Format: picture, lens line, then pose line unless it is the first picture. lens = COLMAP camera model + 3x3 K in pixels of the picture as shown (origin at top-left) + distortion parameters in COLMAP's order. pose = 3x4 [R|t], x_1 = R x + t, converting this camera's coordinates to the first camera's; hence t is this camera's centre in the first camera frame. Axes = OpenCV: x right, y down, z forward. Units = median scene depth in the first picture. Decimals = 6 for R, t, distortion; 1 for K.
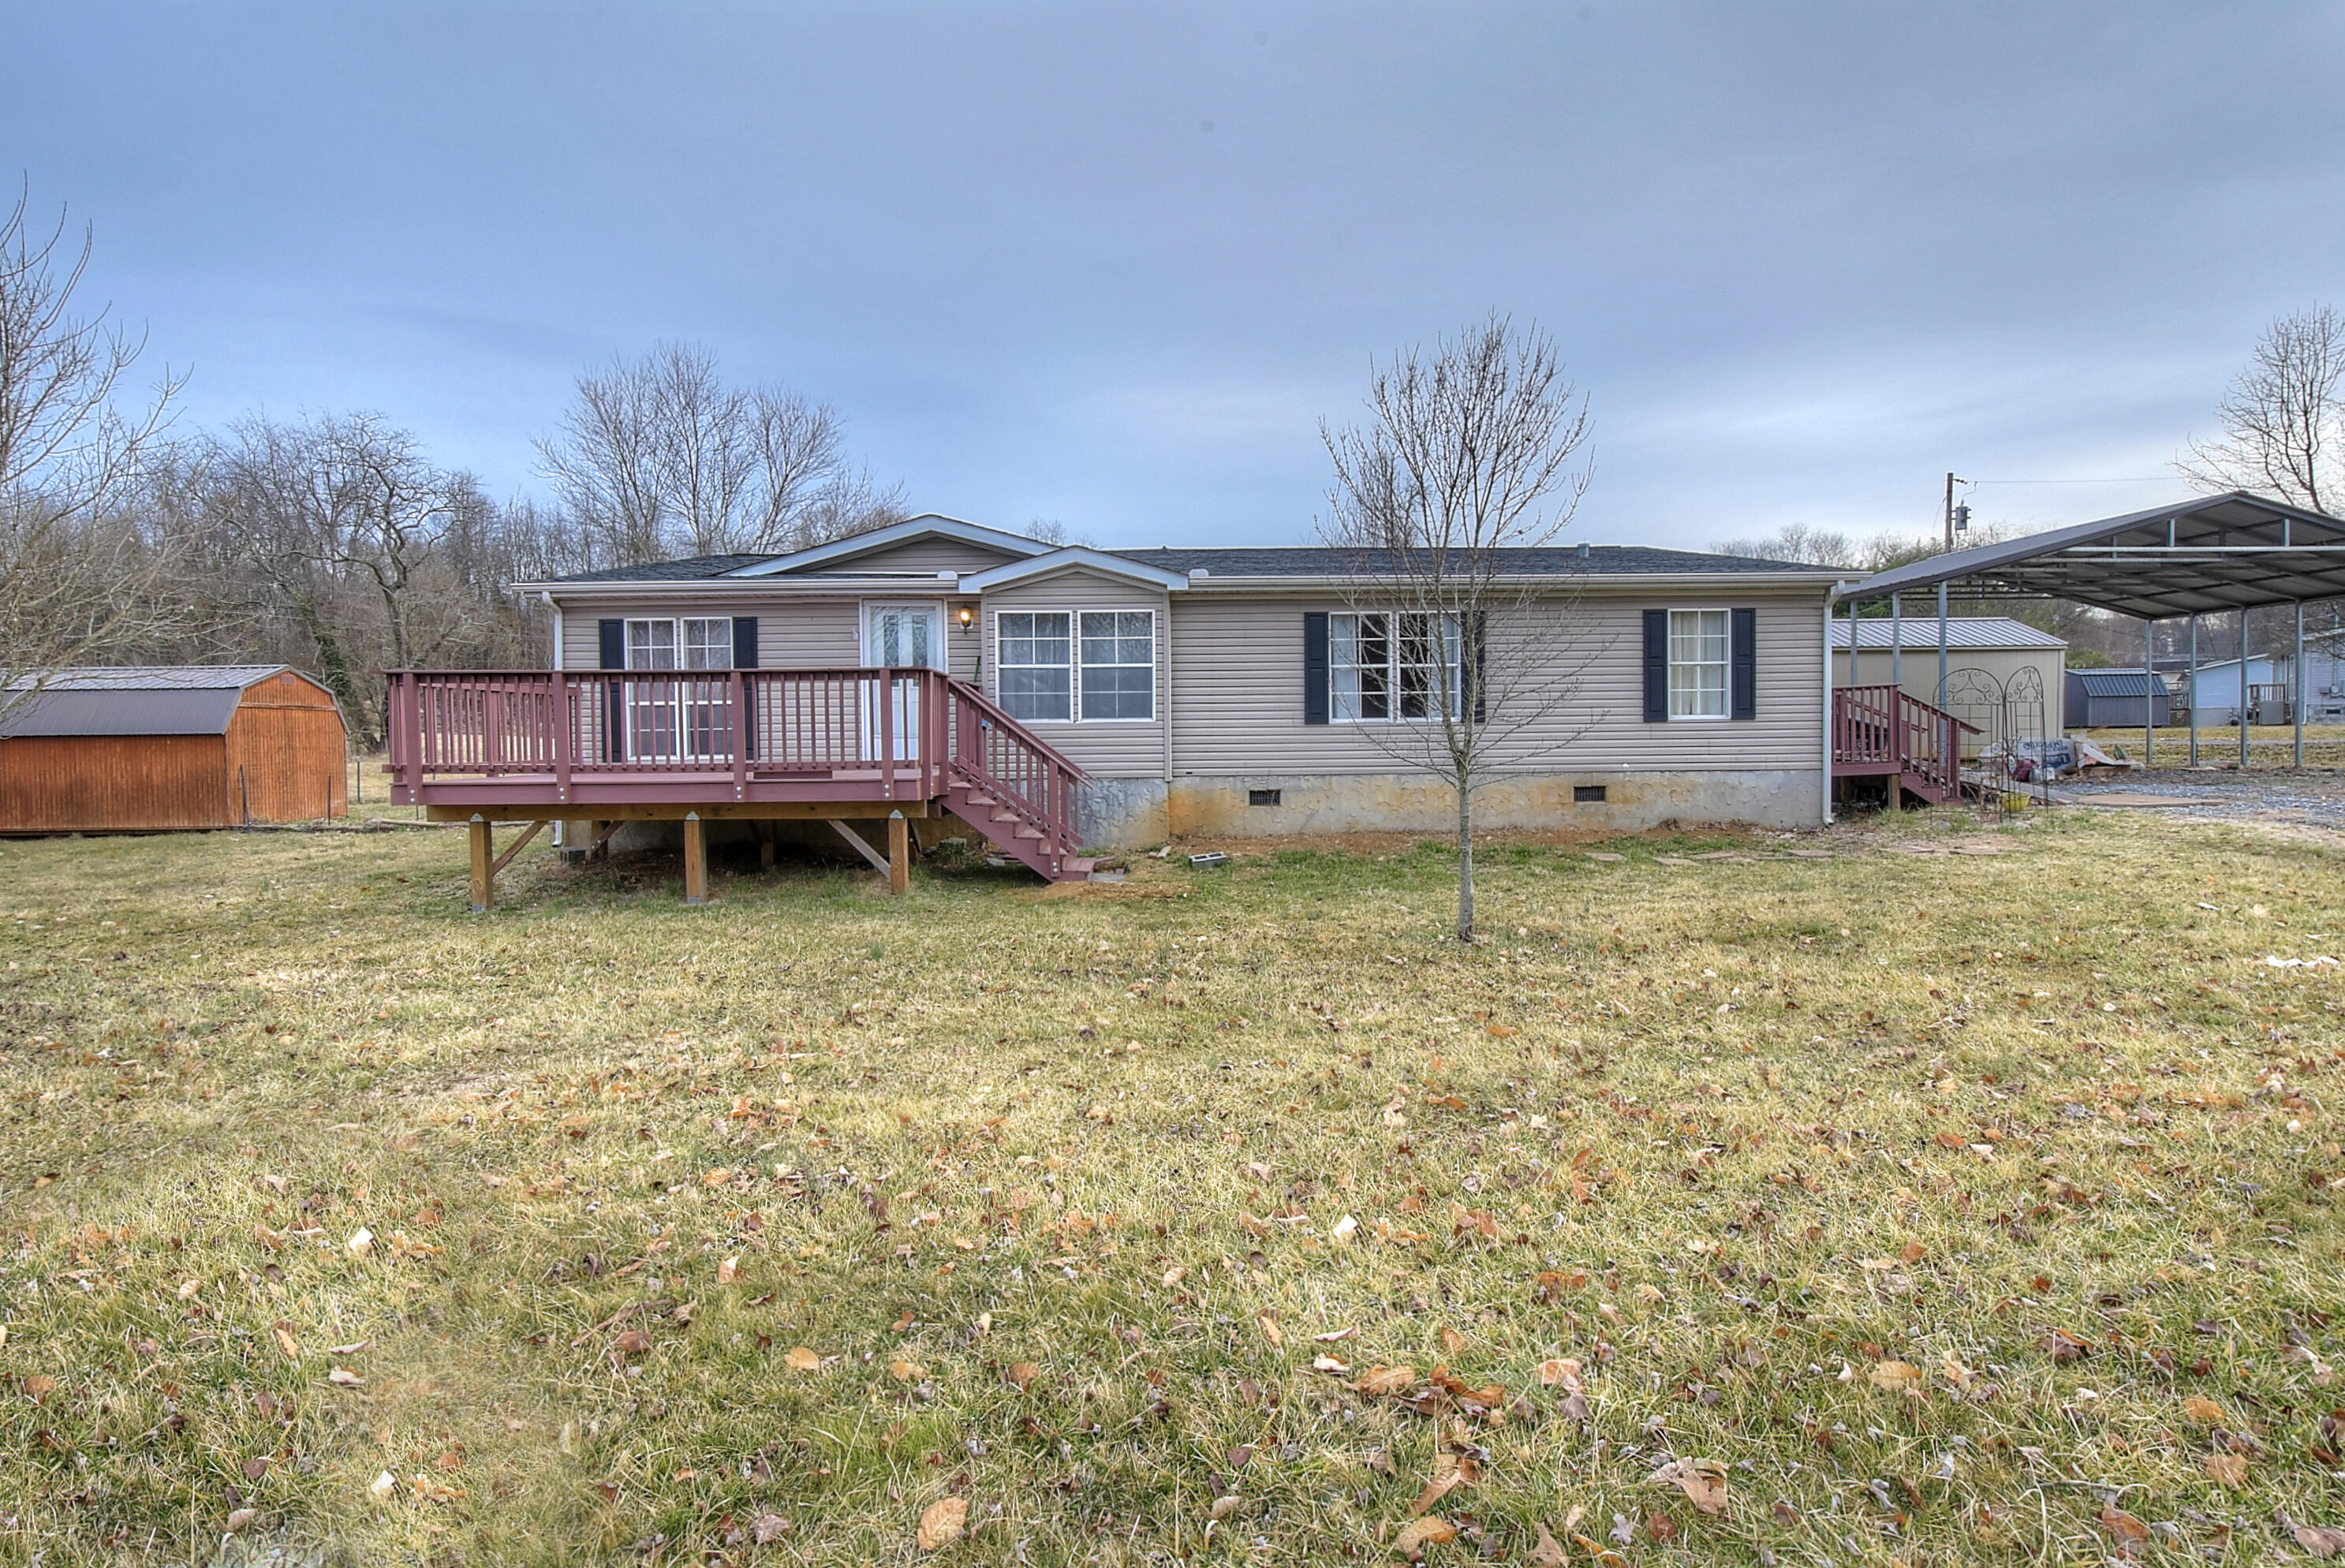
lens RADIAL K [[1184.7, 0, 1157.1], [0, 1184.7, 773.4], [0, 0, 1]] dist [-0.012367, -0.000008]
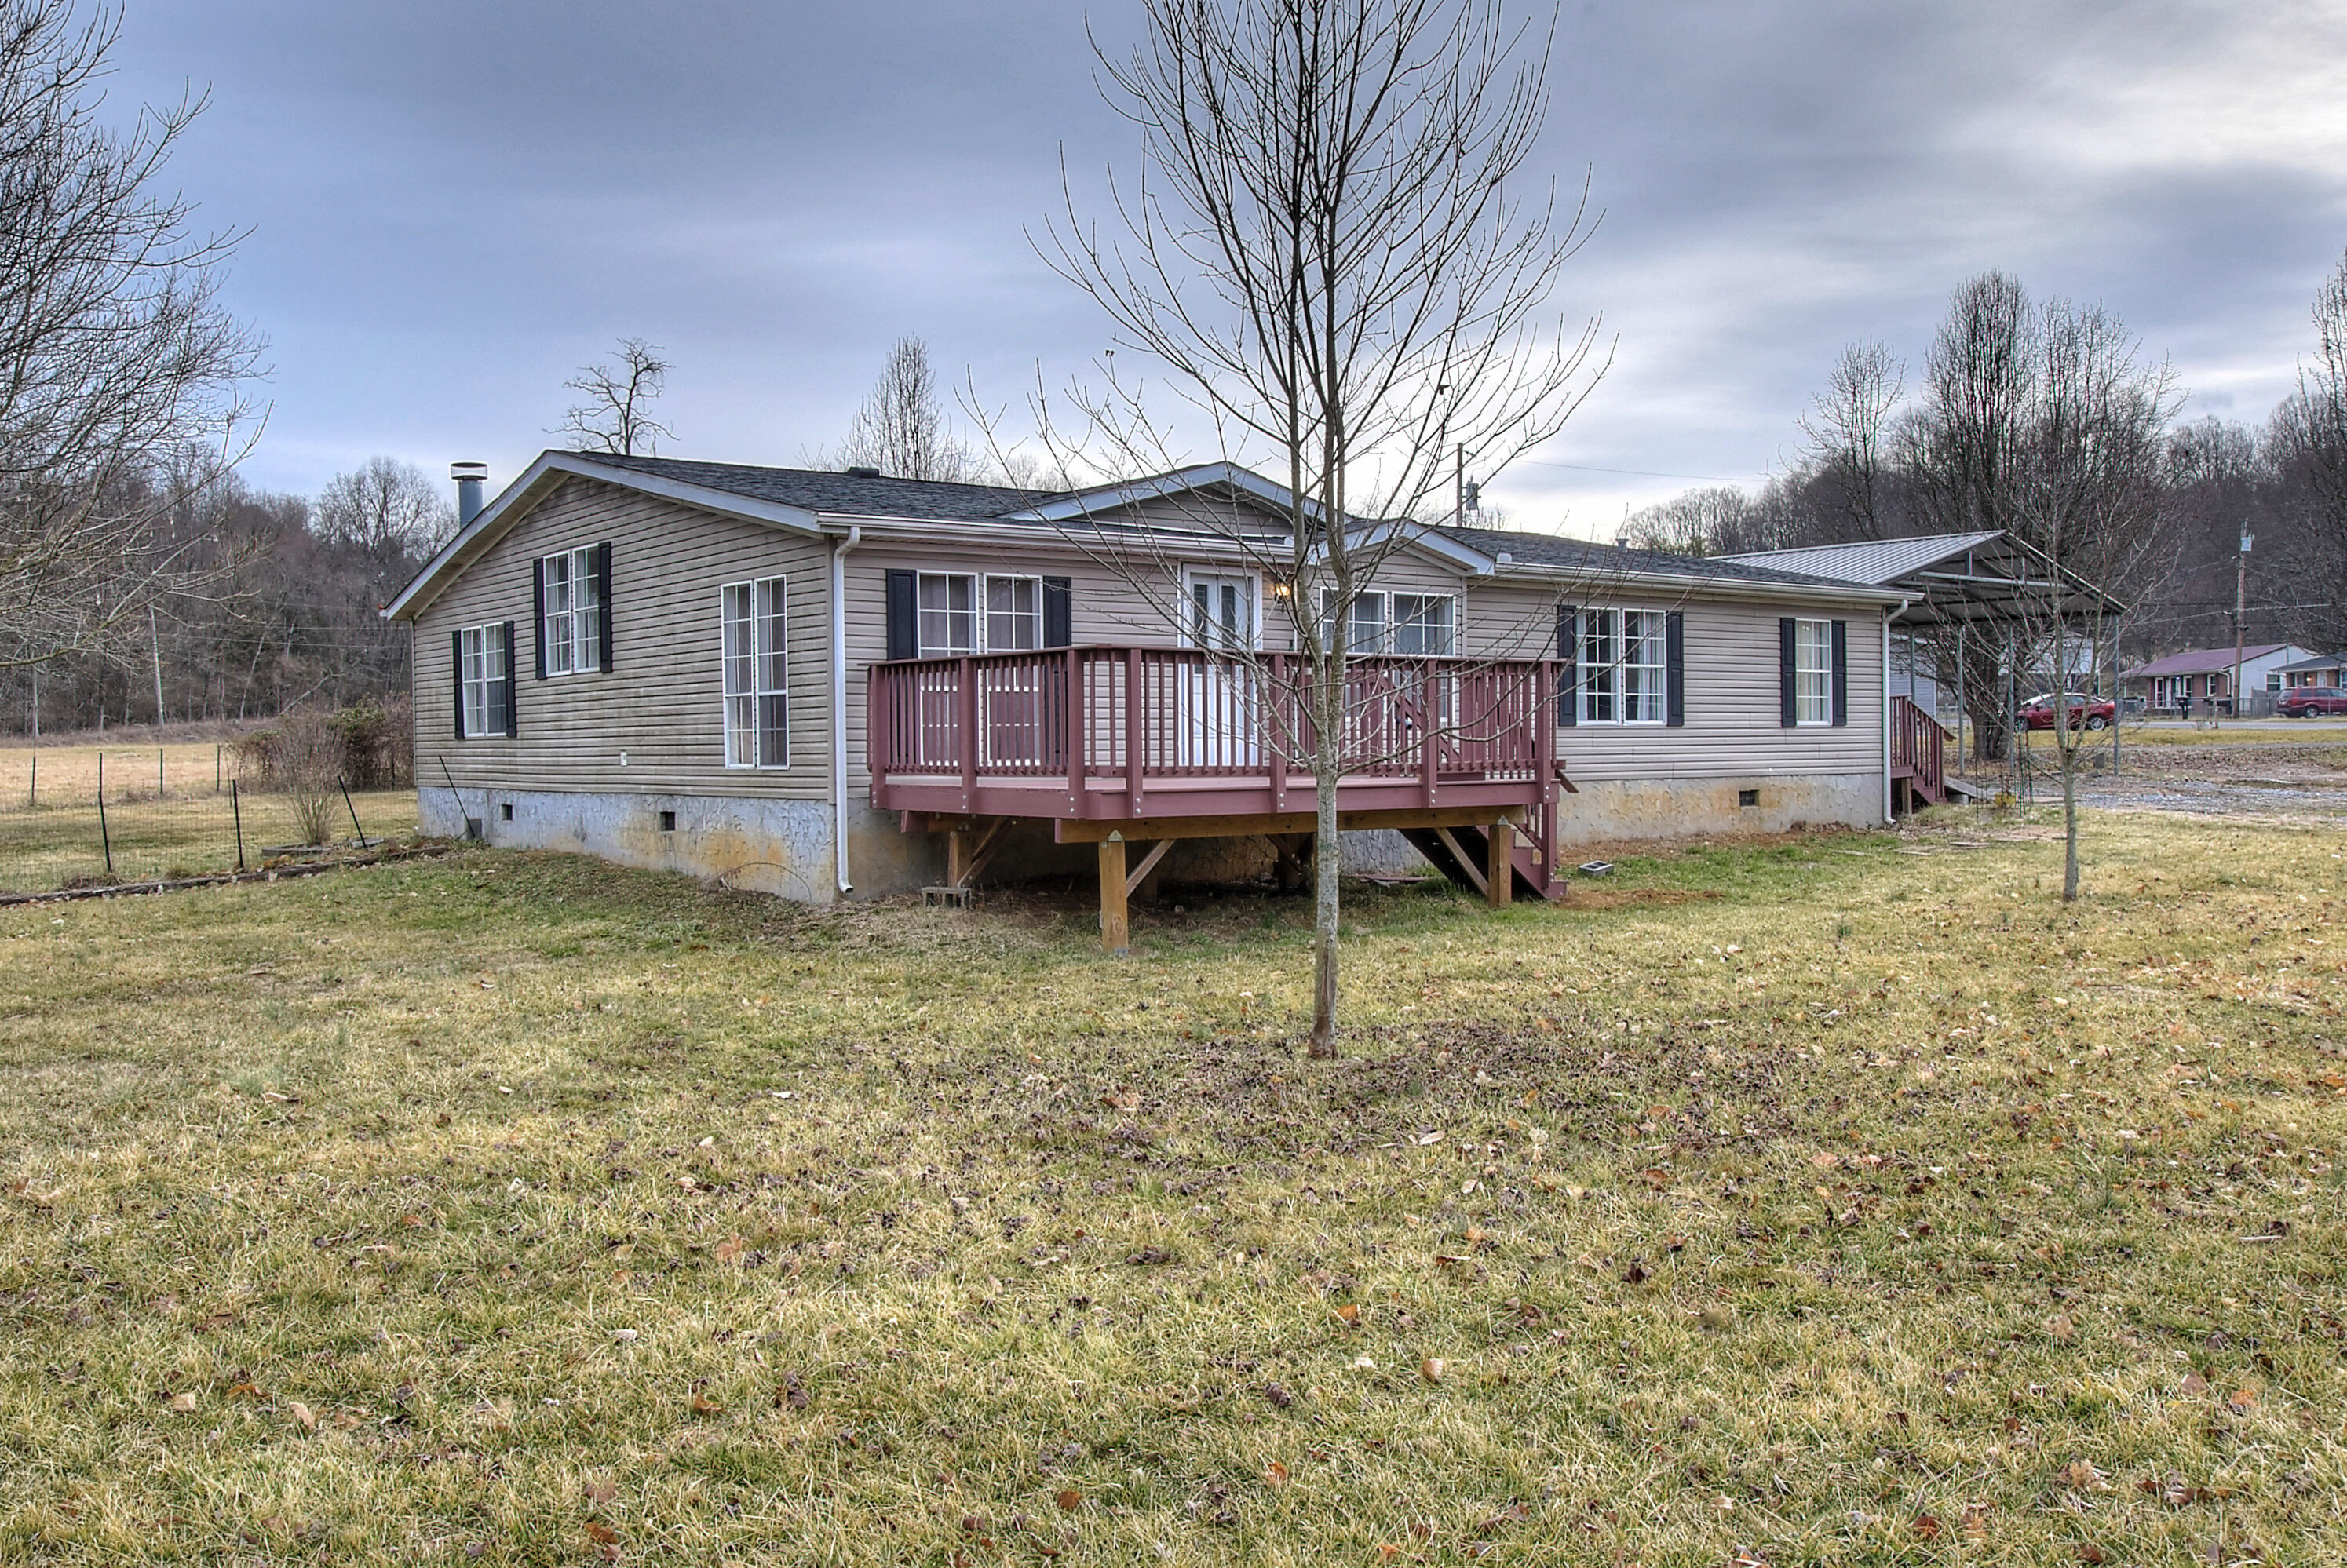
lens RADIAL K [[1936.3, 0, 1176.9], [0, 1936.3, 773.4], [0, 0, 1]] dist [-0.048131, -0.002718]
pose [[0.808811, -0.004063, 0.588054, -0.995486], [0.016309, 0.999746, -0.015523, 0.013743], [-0.587842, 0.022146, 0.808672, -0.041150]]
